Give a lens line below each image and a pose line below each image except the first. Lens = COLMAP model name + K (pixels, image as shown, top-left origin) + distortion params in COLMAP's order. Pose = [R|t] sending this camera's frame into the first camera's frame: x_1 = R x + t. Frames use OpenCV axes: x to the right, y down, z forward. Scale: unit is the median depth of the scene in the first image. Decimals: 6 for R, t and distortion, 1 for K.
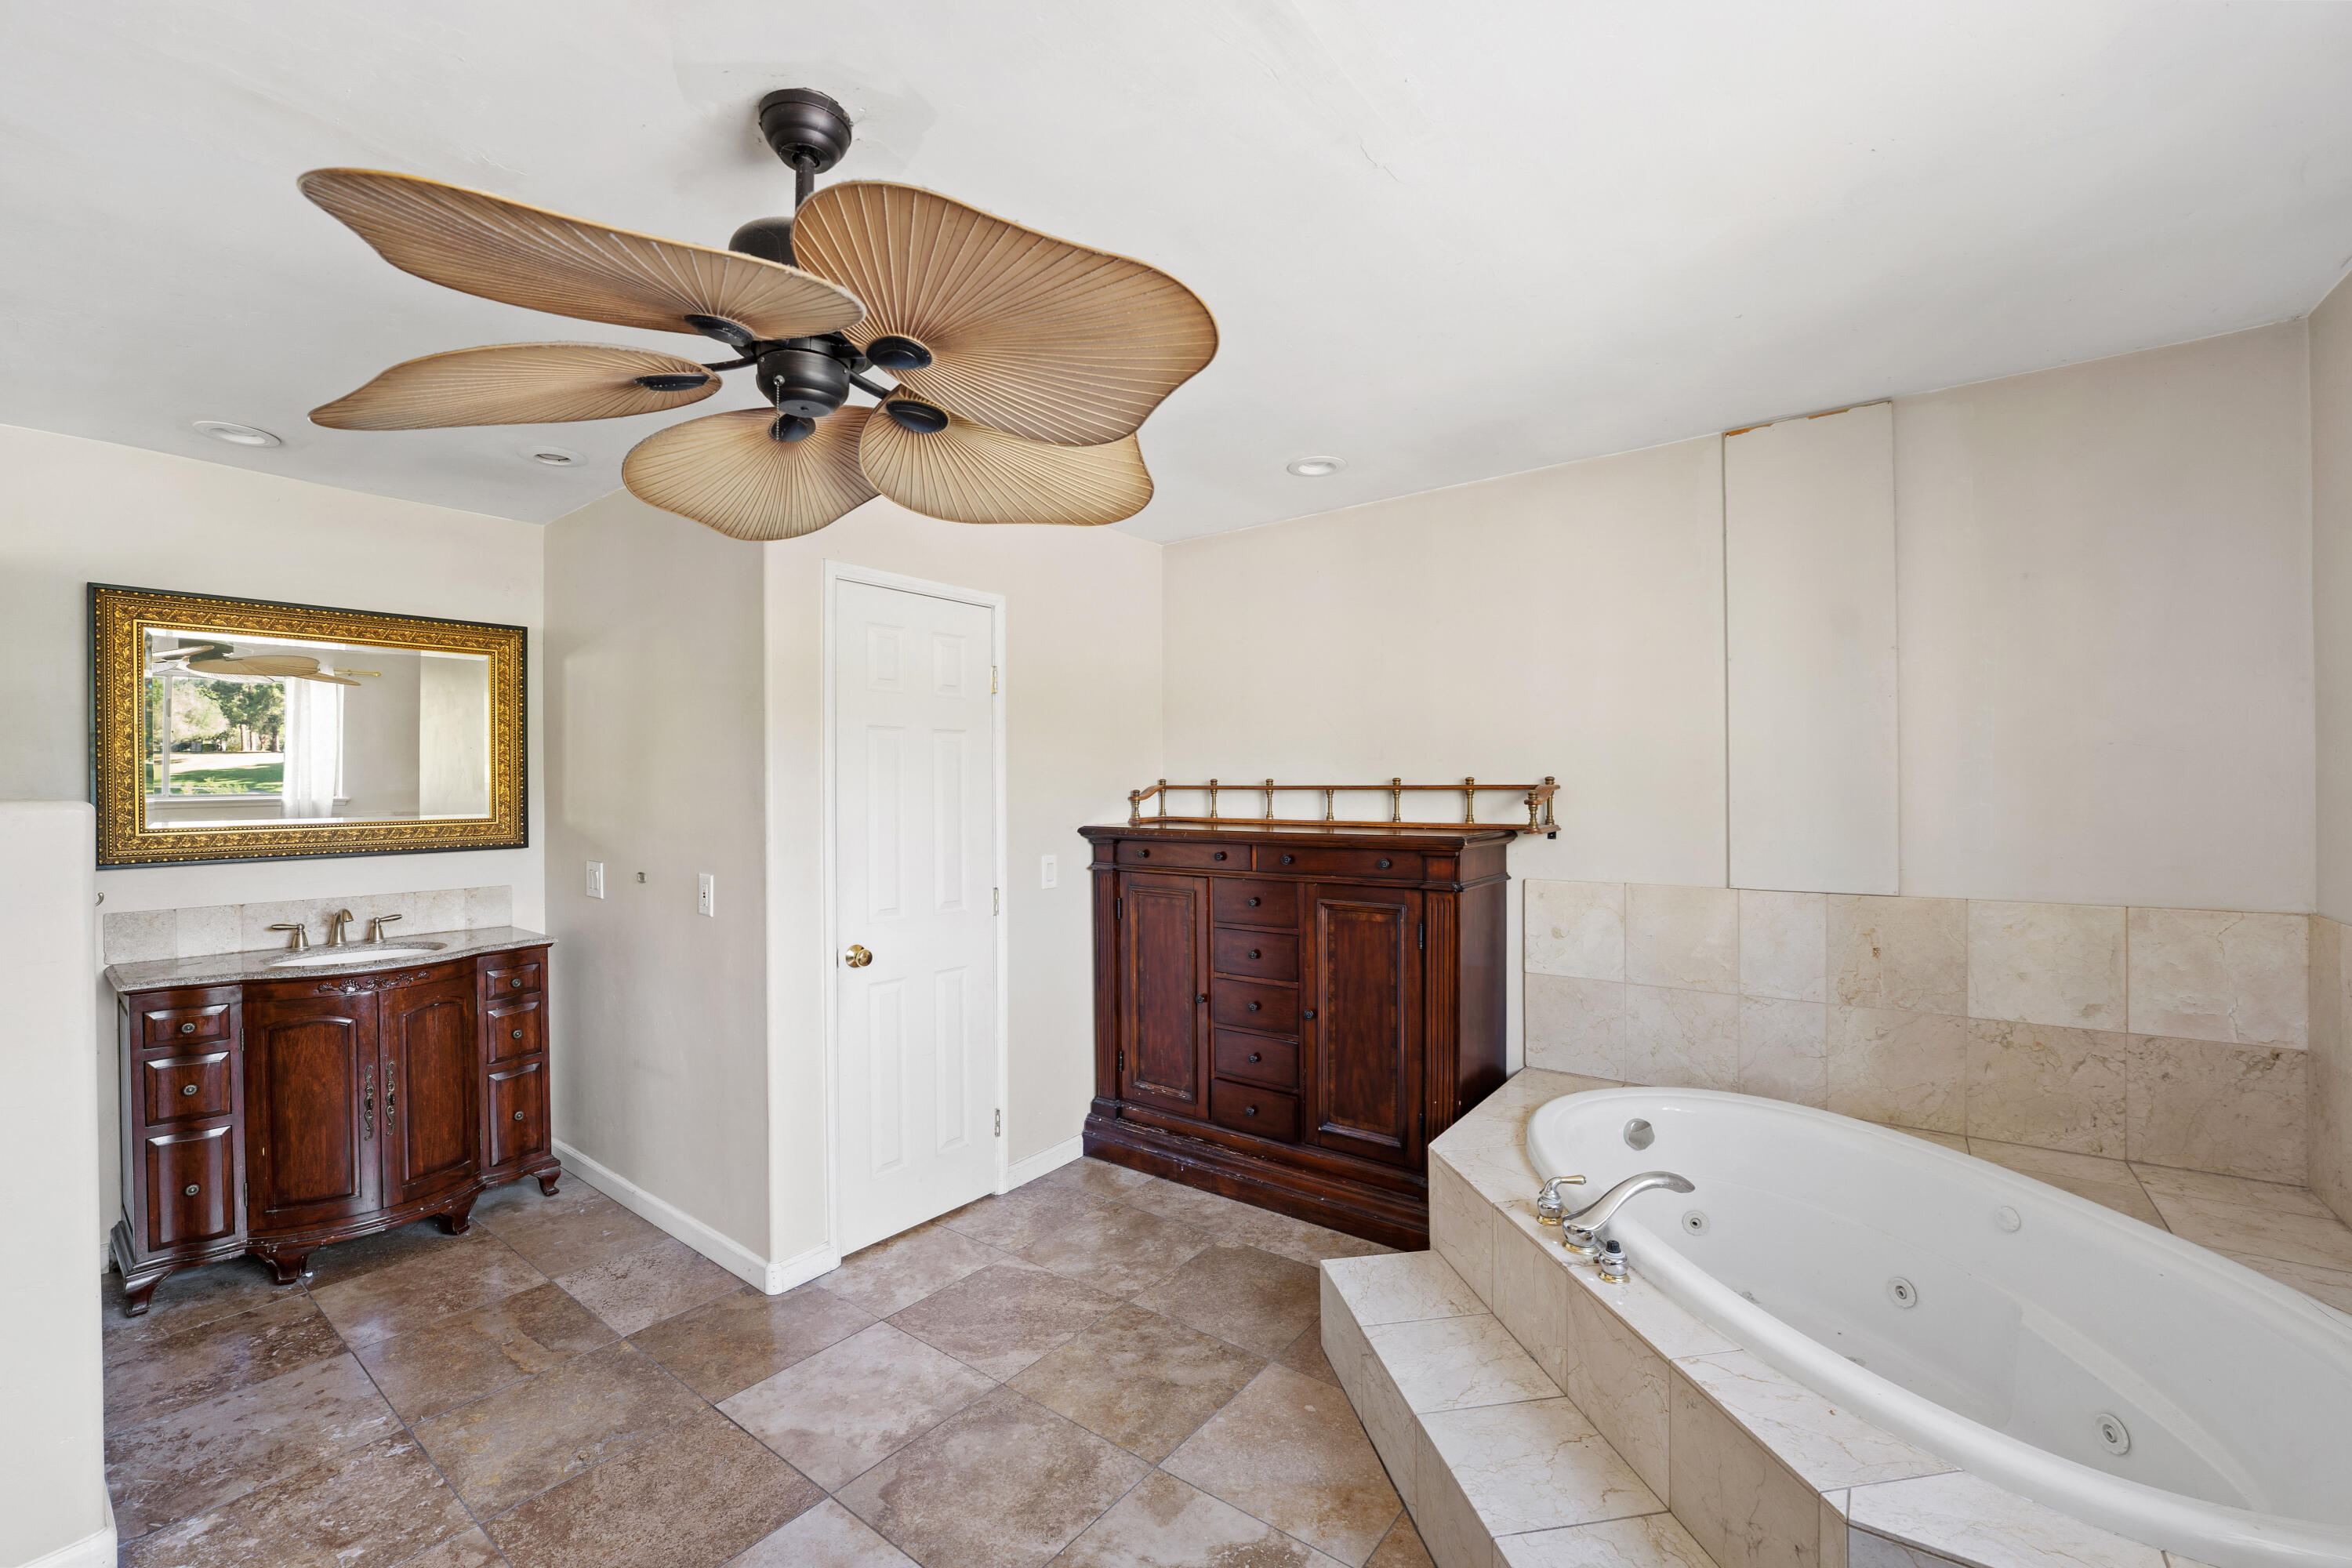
lens RADIAL K [[969.4, 0, 1178.1], [0, 969.4, 789.9], [0, 0, 1]] dist [-0.031086, 0.002817]
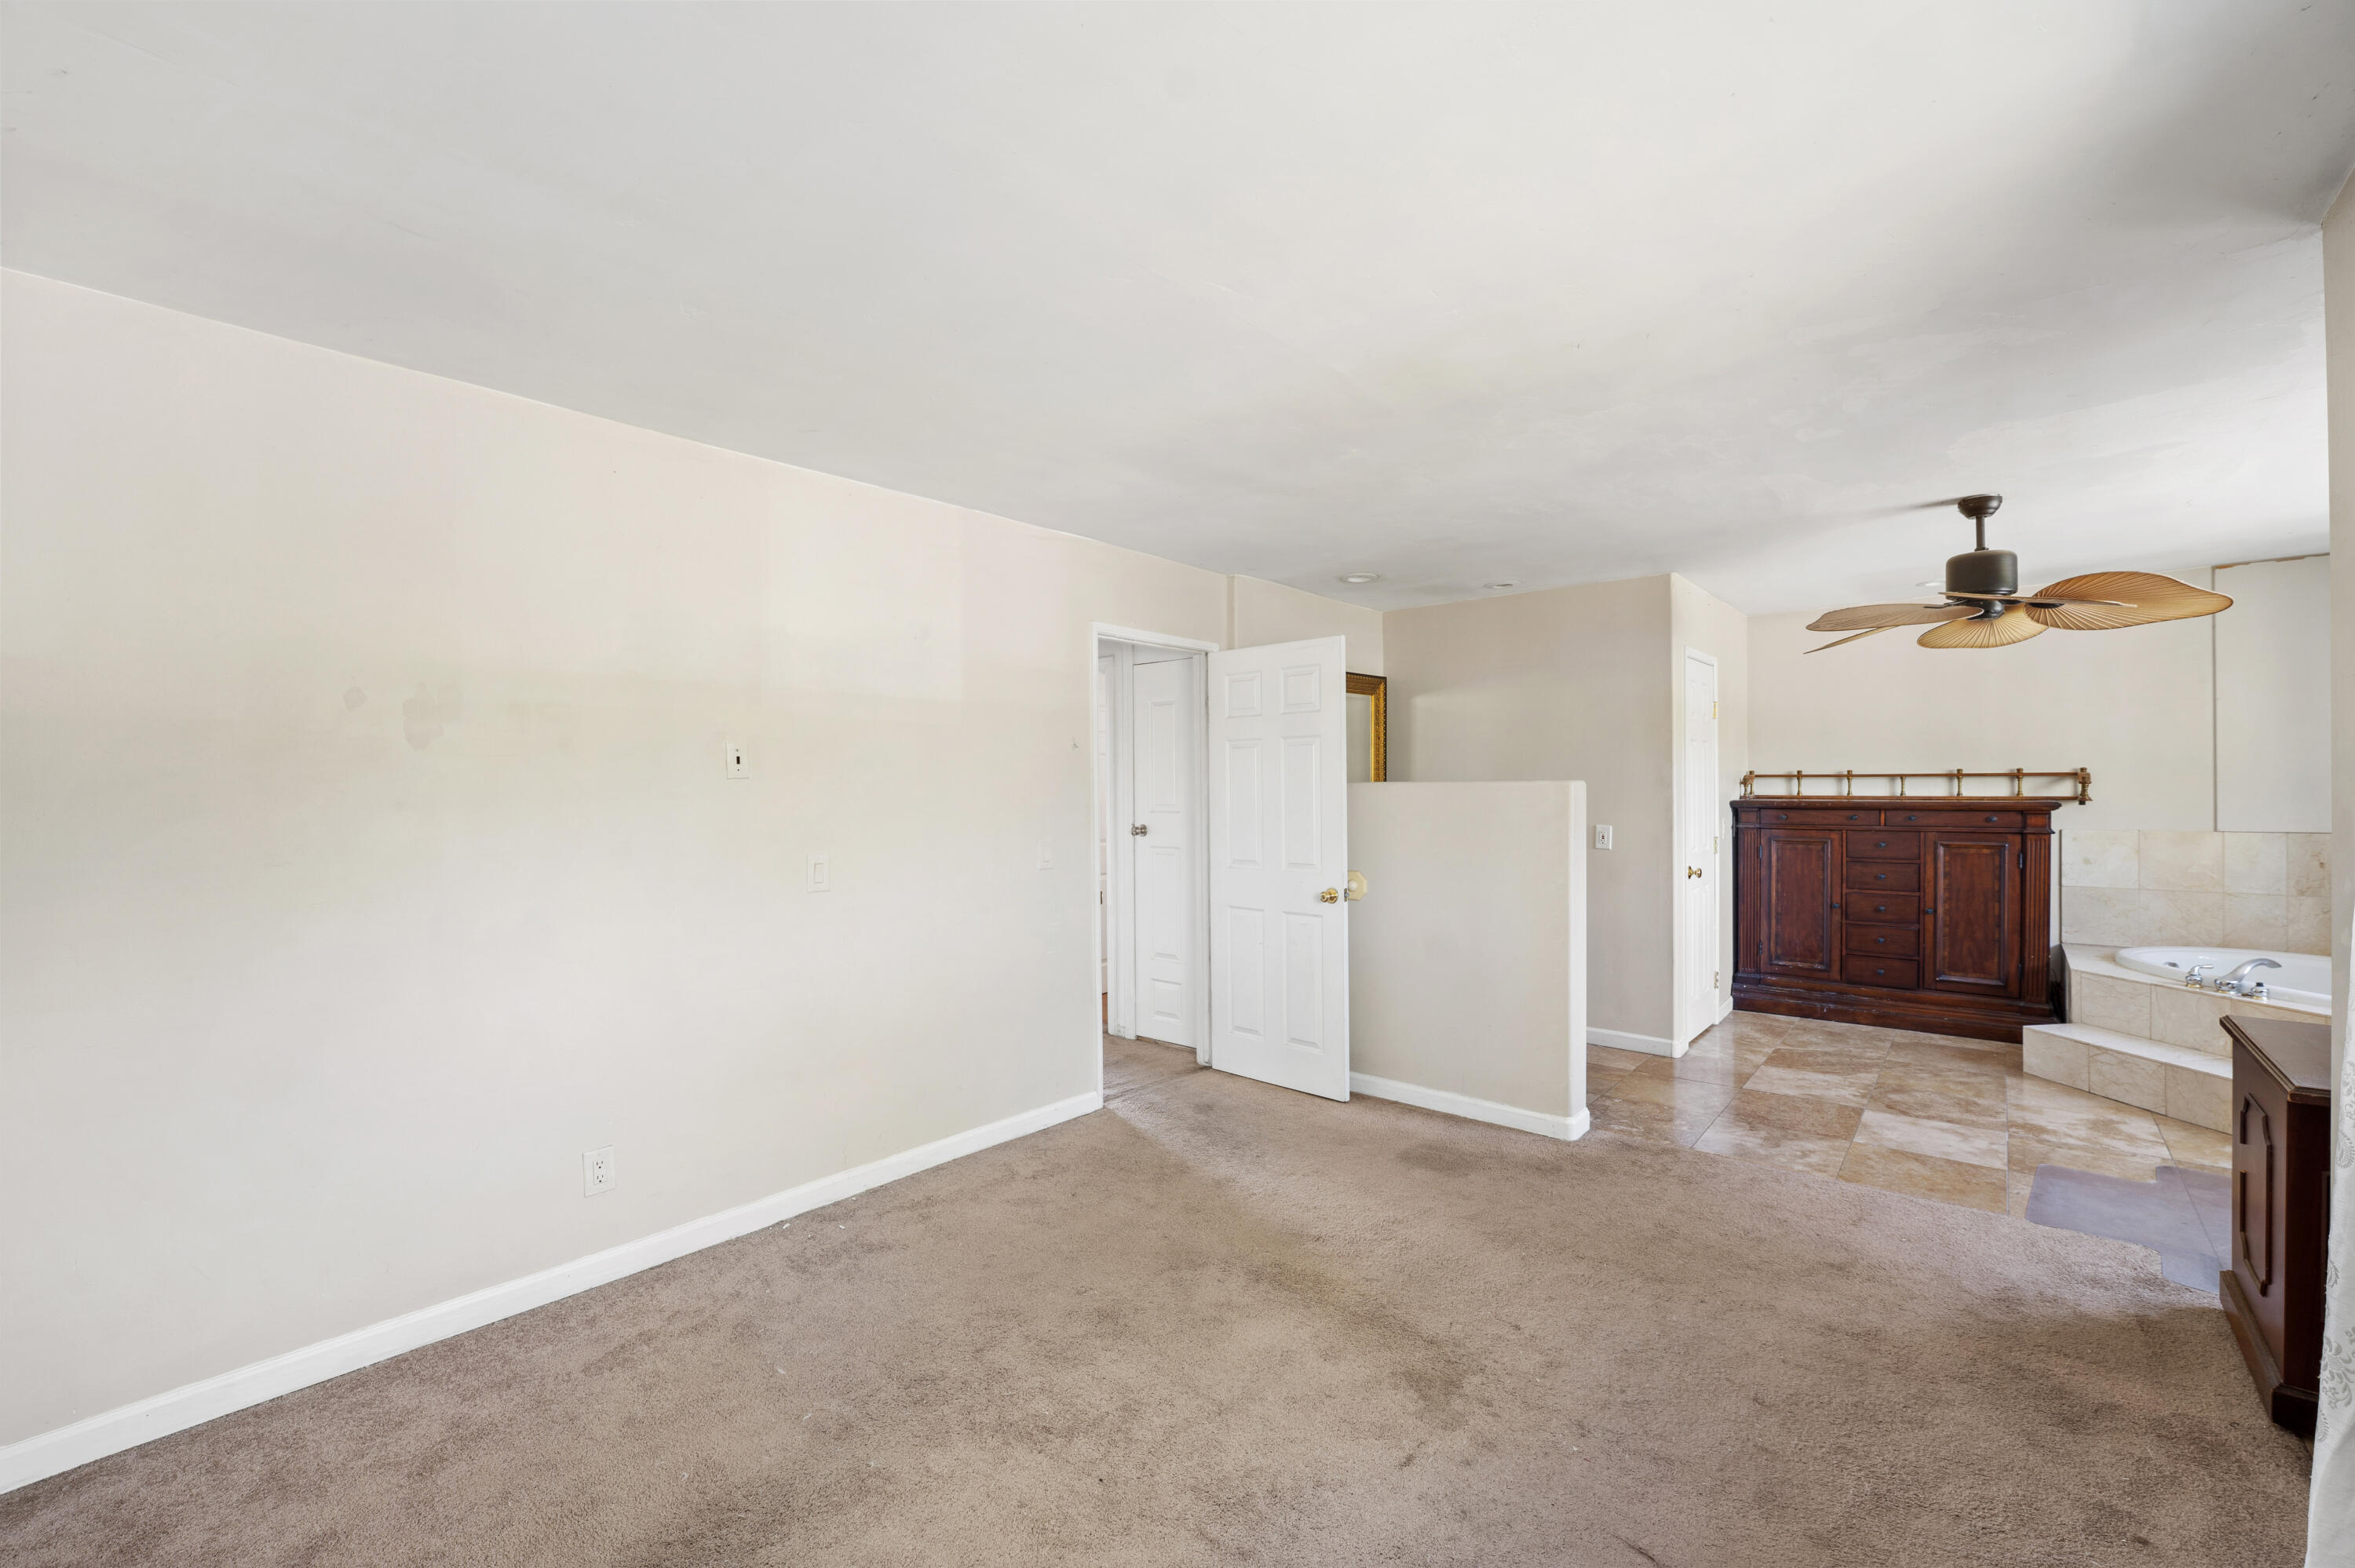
lens RADIAL K [[970.5, 0, 1158.8], [0, 970.5, 790.2], [0, 0, 1]] dist [-0.031086, 0.002817]
pose [[0.996820, -0.003901, -0.079595, -1.075701], [0.004420, 0.999970, 0.006346, 0.007917], [0.079568, -0.006678, 0.996807, -0.752546]]
